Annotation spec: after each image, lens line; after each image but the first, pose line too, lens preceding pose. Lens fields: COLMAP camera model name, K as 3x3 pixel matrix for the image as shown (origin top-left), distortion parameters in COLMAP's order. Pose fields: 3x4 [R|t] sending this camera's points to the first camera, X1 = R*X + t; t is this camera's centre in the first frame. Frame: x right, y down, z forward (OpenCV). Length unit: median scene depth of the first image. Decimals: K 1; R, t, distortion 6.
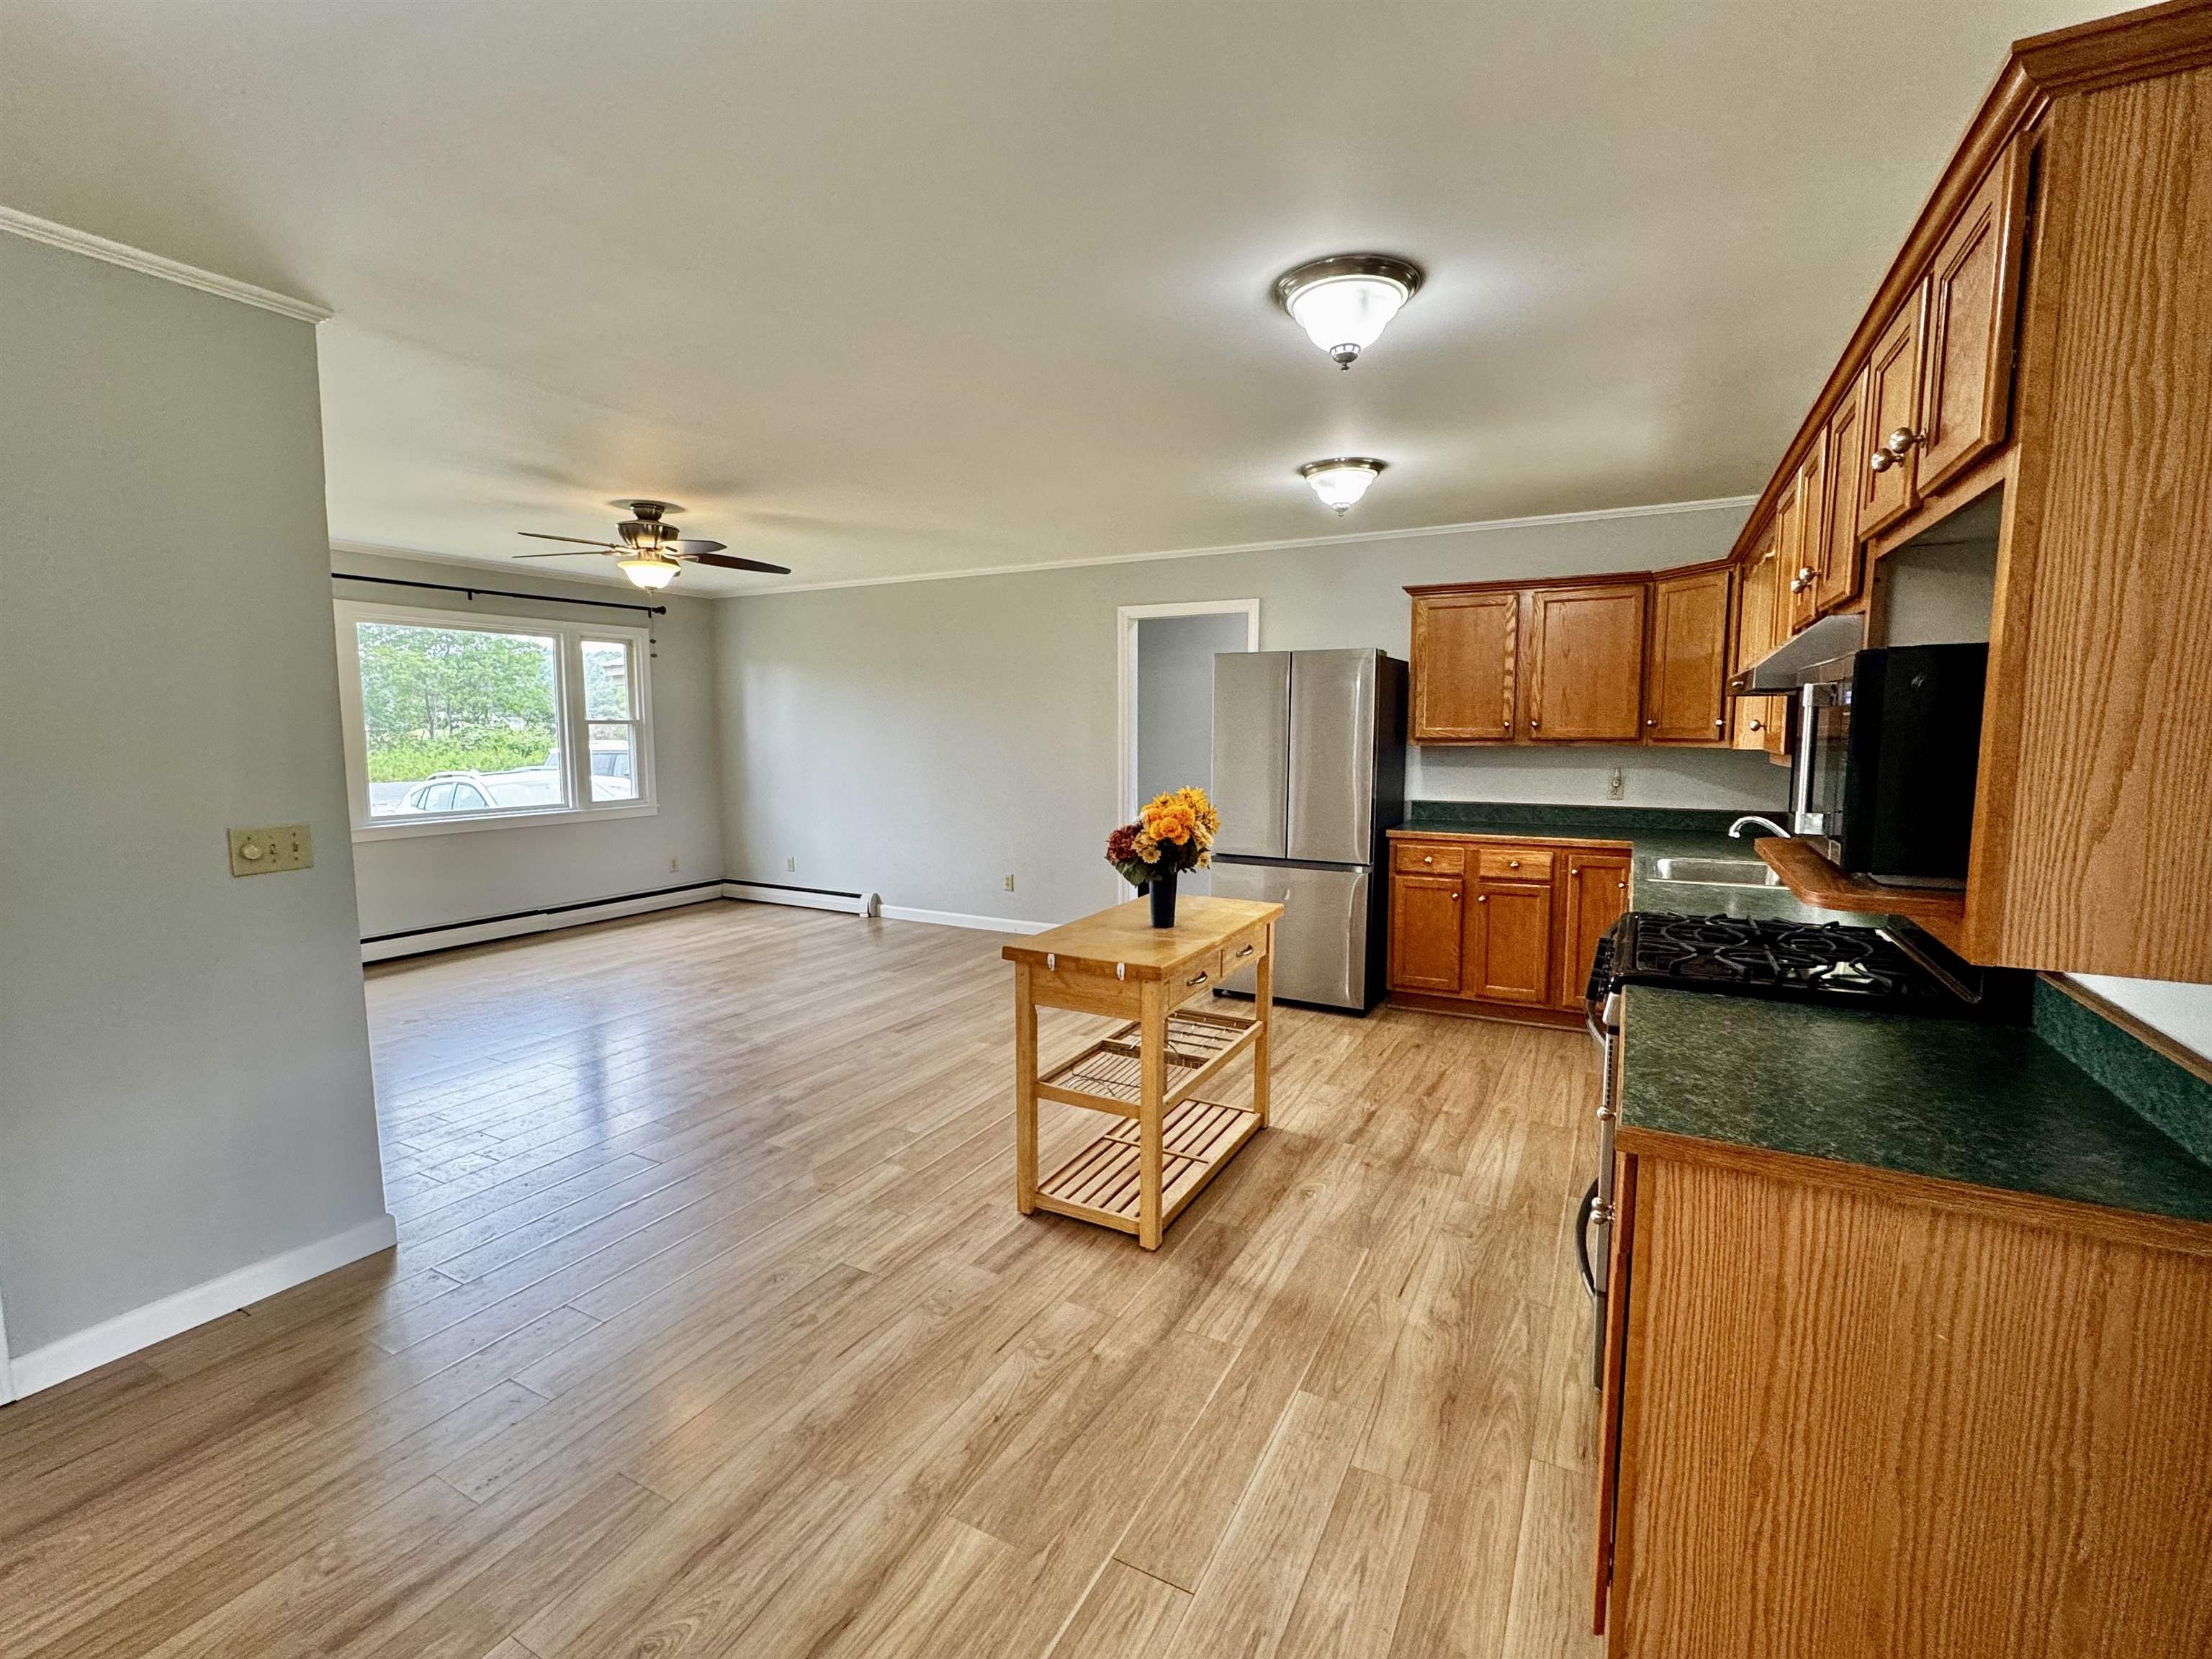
lens RADIAL K [[968.5, 0, 1104.9], [0, 968.5, 824.6], [0, 0, 1]] dist [-0.000443, -0.000022]
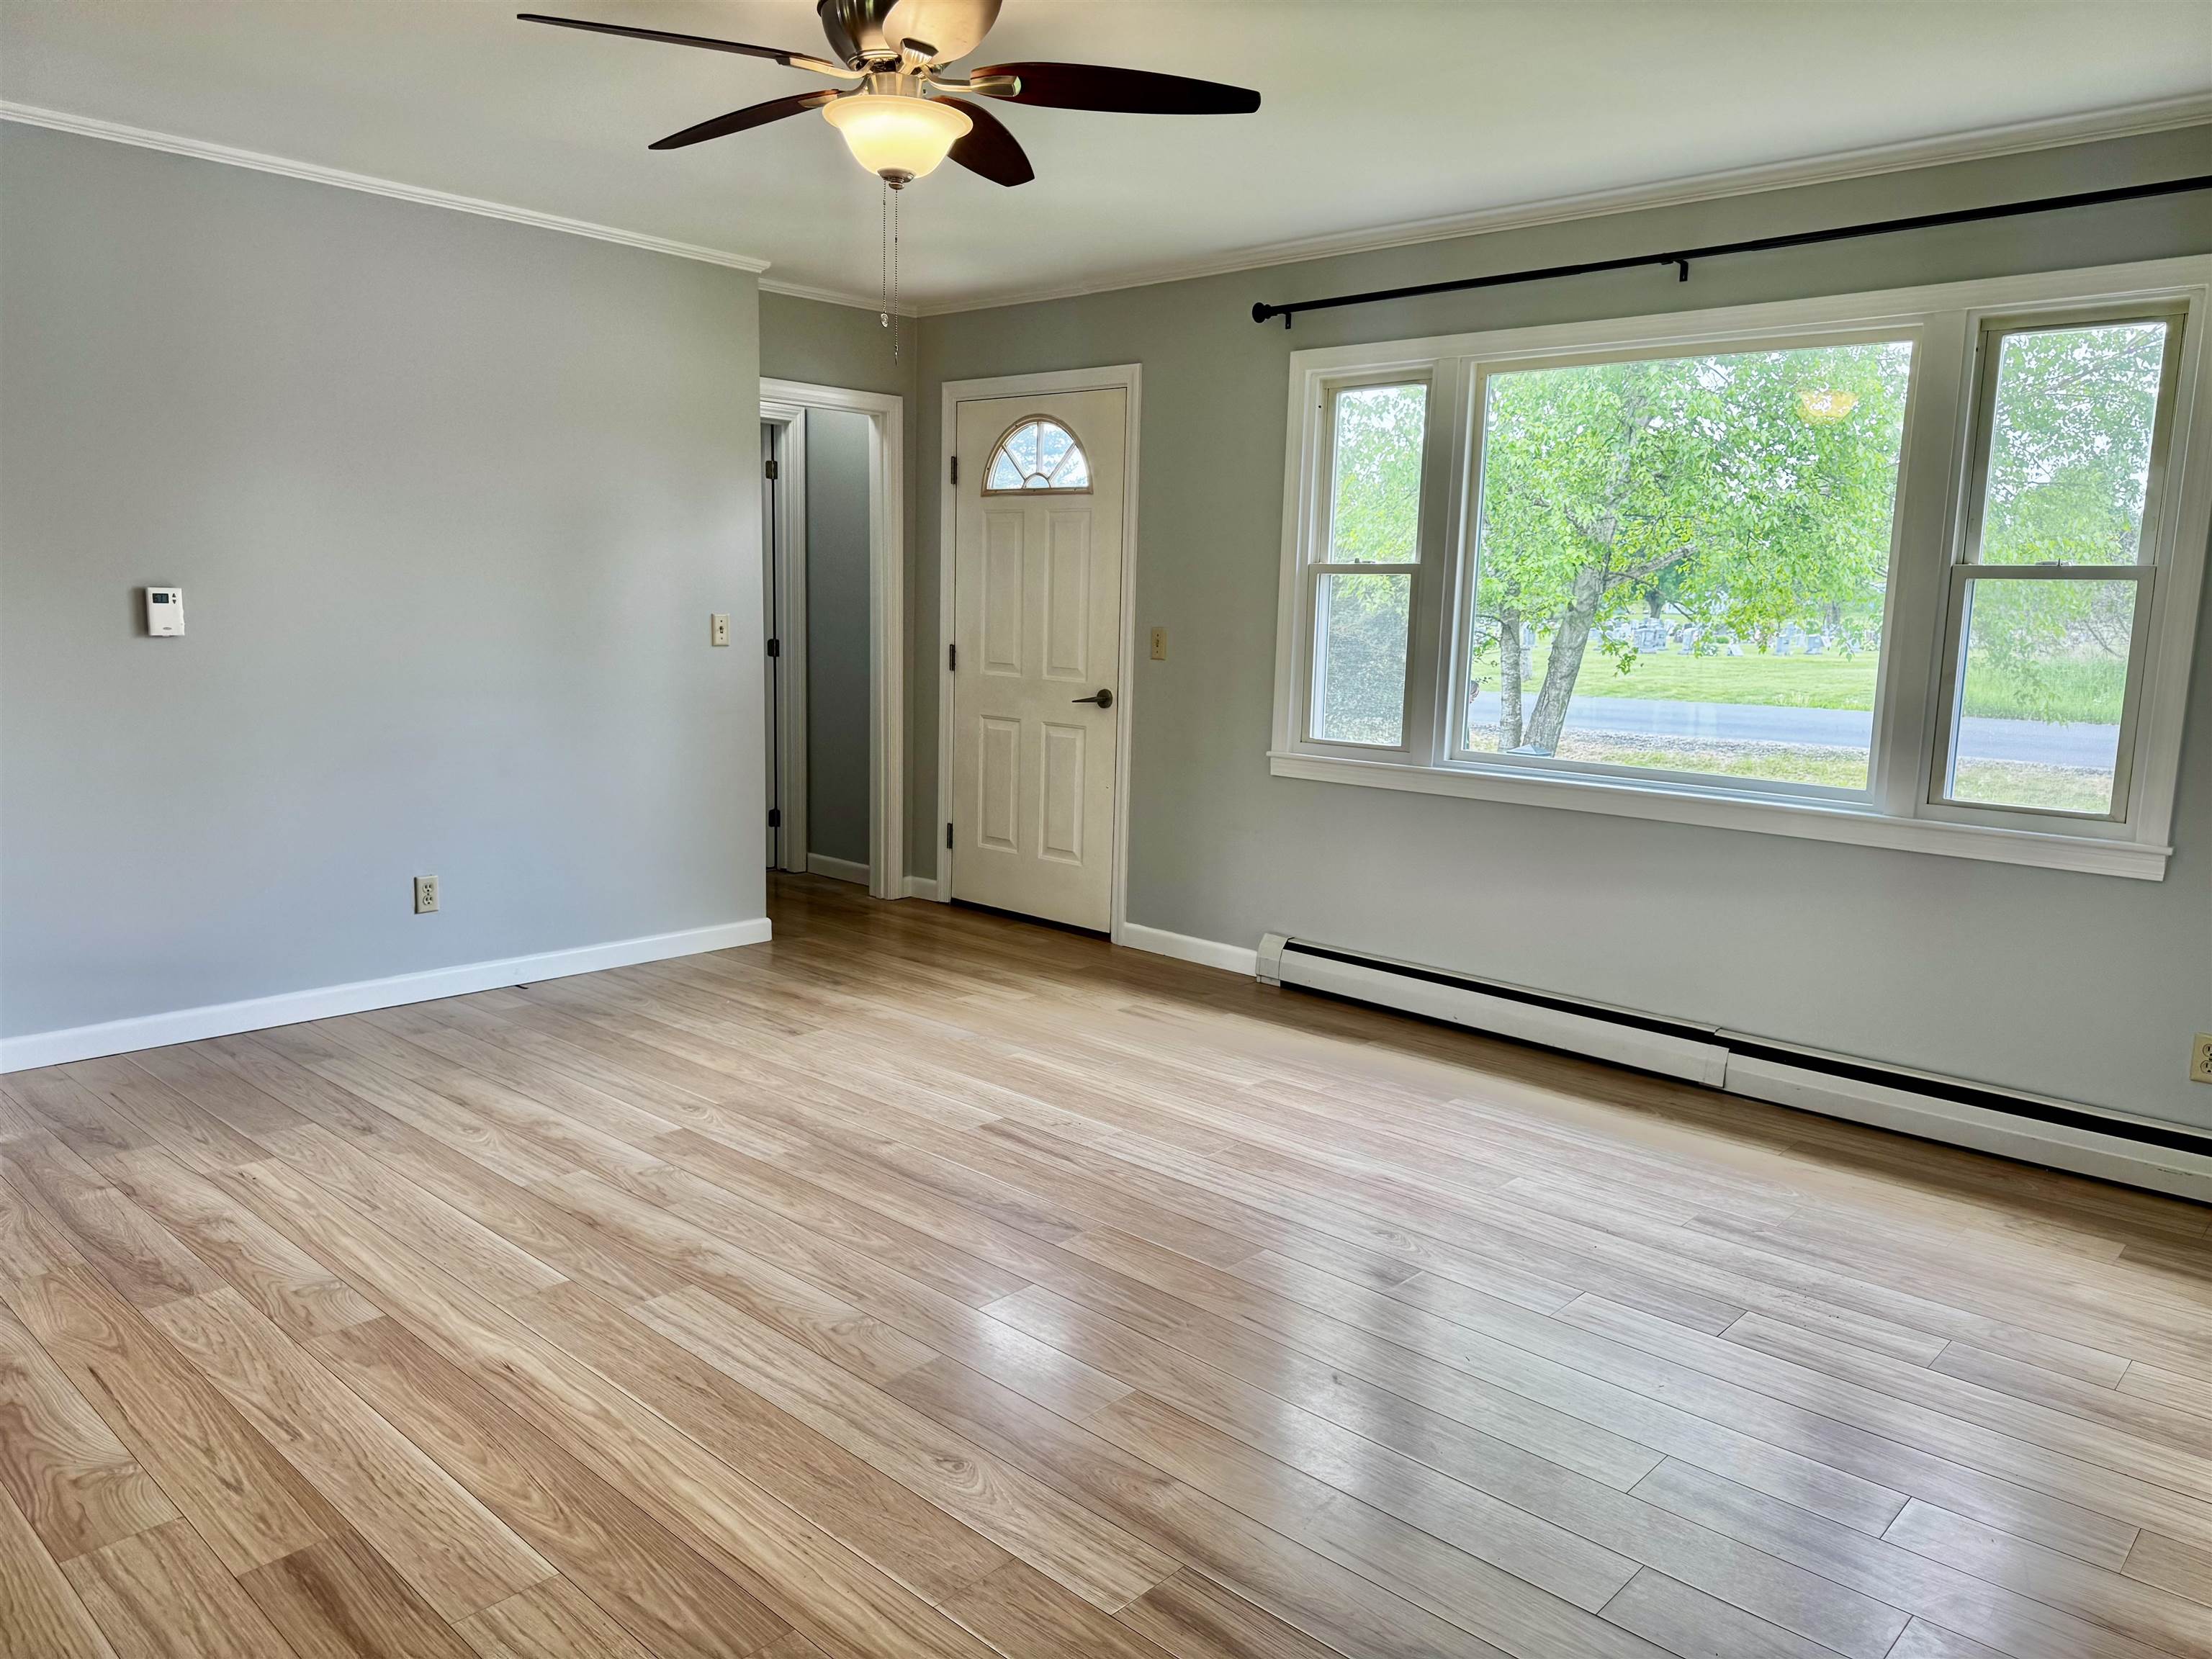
lens RADIAL K [[1552.3, 0, 1115.1], [0, 1552.3, 846.2], [0, 0, 1]] dist [0.052965, -0.001982]
pose [[-0.239421, 0.142938, -0.960337, 0.098409], [-0.139011, 0.973867, 0.179609, -0.072277], [0.960913, 0.176500, -0.213294, 0.876370]]
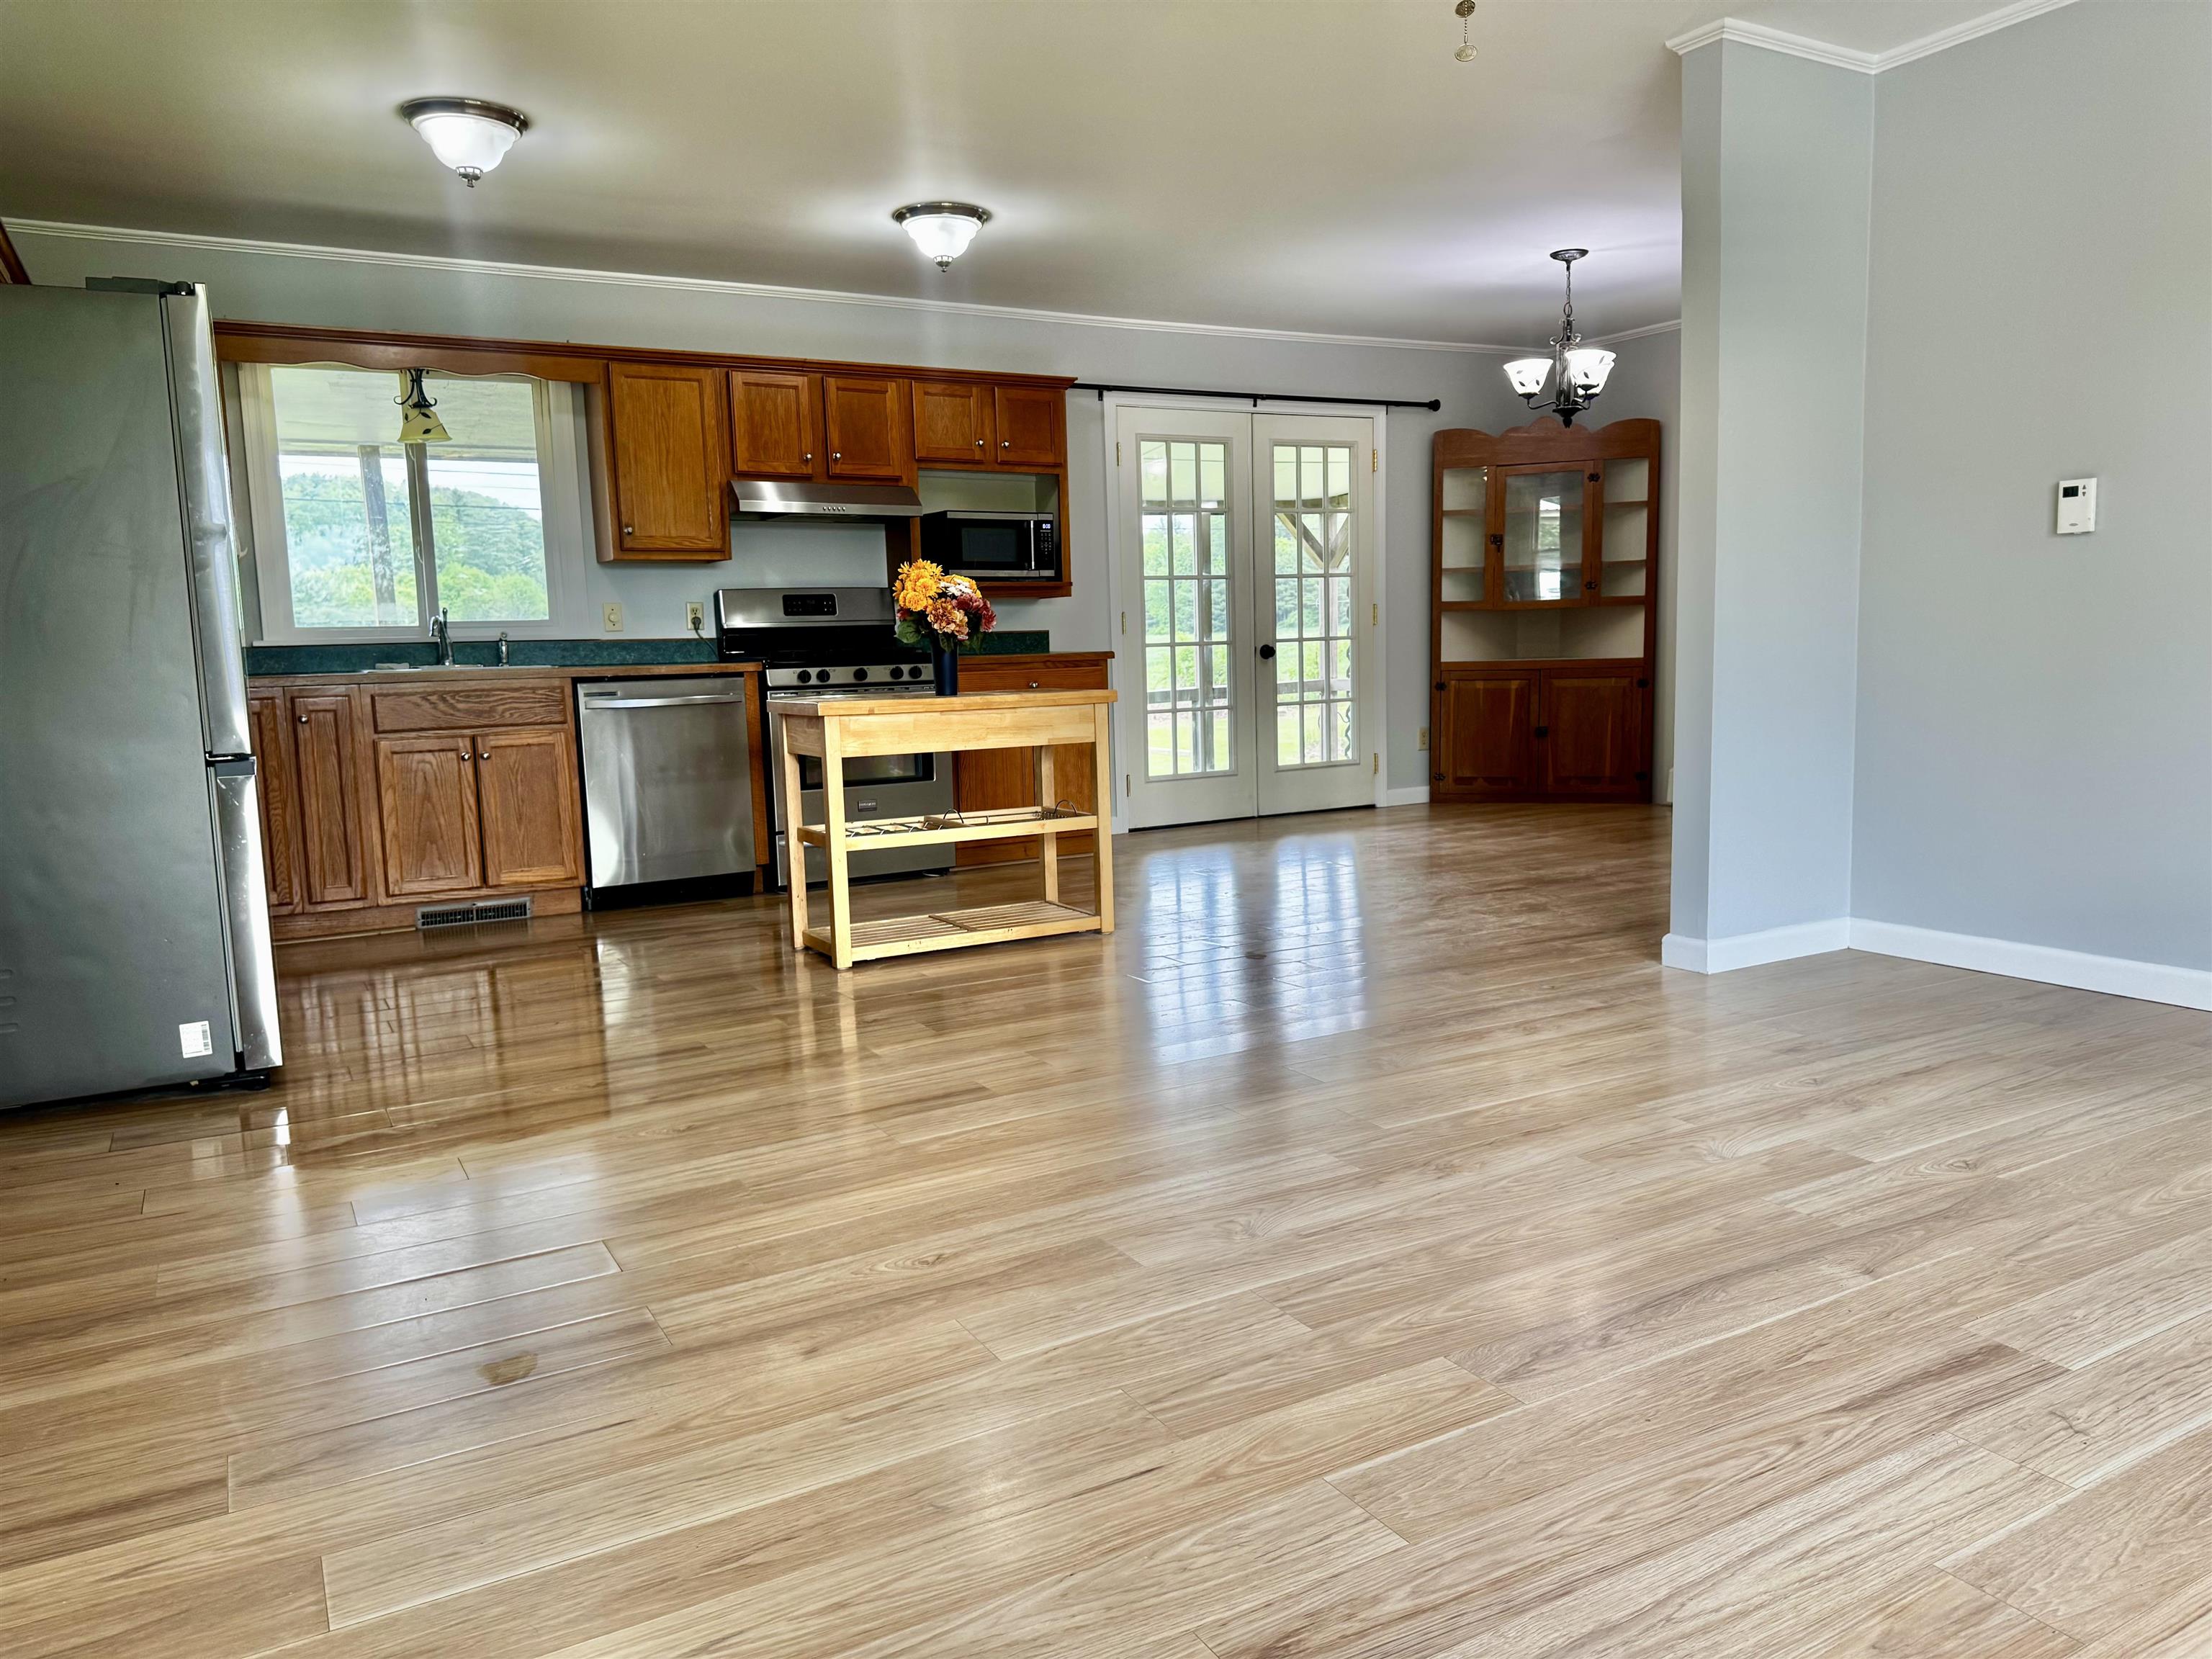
lens RADIAL K [[1552.3, 0, 1121.1], [0, 1552.3, 822.0], [0, 0, 1]] dist [0.052965, -0.001982]
pose [[-0.849331, -0.039815, 0.526357, -0.441764], [0.088797, 0.972164, 0.216821, -0.041619], [-0.520338, 0.230892, -0.822154, 1.043113]]
